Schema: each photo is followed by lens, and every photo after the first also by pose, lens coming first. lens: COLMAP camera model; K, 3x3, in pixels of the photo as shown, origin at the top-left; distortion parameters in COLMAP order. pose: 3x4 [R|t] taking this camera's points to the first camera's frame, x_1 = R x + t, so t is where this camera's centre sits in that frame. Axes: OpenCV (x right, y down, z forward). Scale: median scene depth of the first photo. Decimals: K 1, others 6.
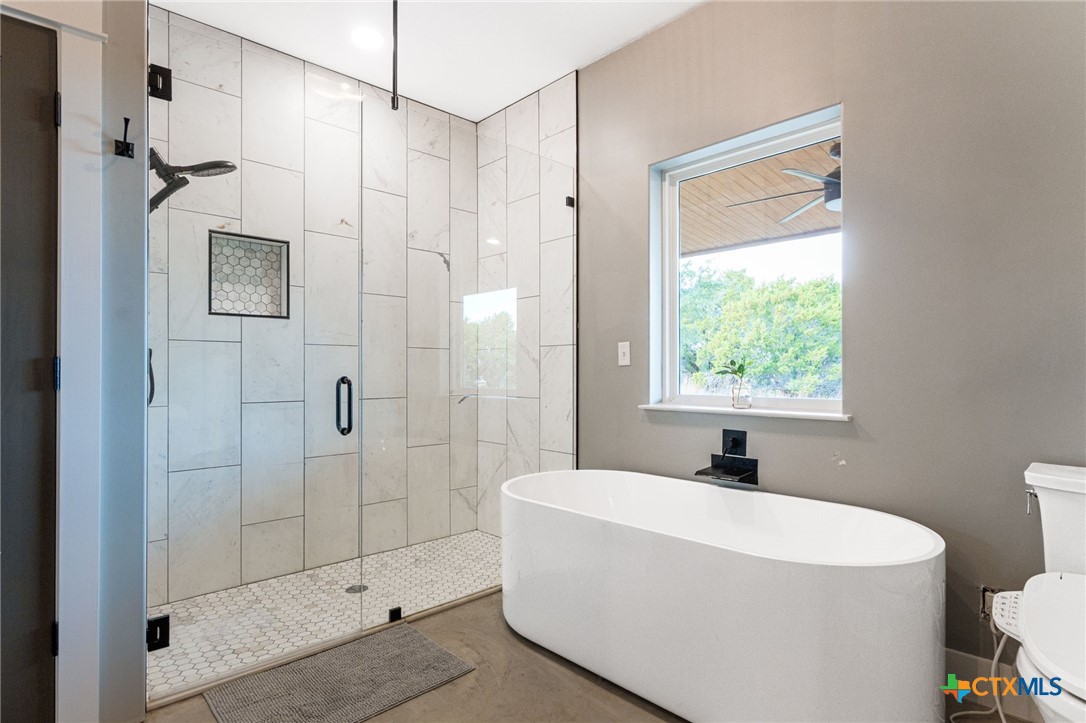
lens RADIAL K [[563.1, 0, 543.9], [0, 563.1, 367.2], [0, 0, 1]] dist [-0.000116, 0.000128]
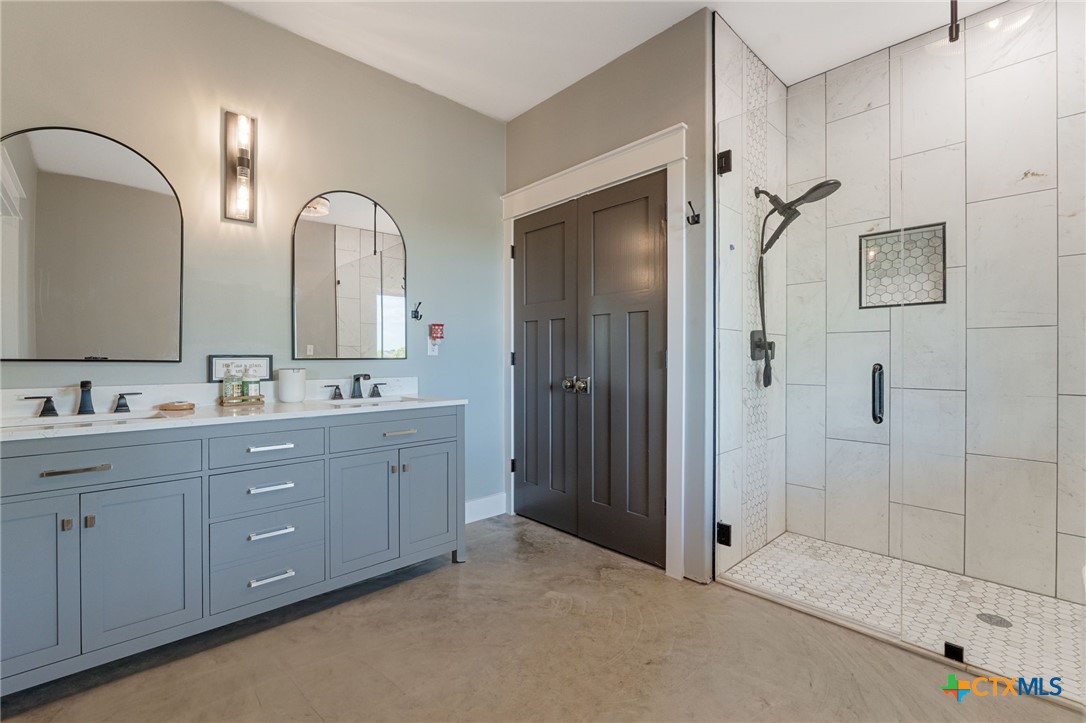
lens RADIAL K [[467.3, 0, 543.8], [0, 467.3, 358.7], [0, 0, 1]] dist [-0.000999, -0.000178]
pose [[0.015293, 0.002070, -0.999881, 0.348797], [0.005785, 0.999981, 0.002159, 0.002635], [0.999866, -0.005817, 0.015281, 0.329316]]
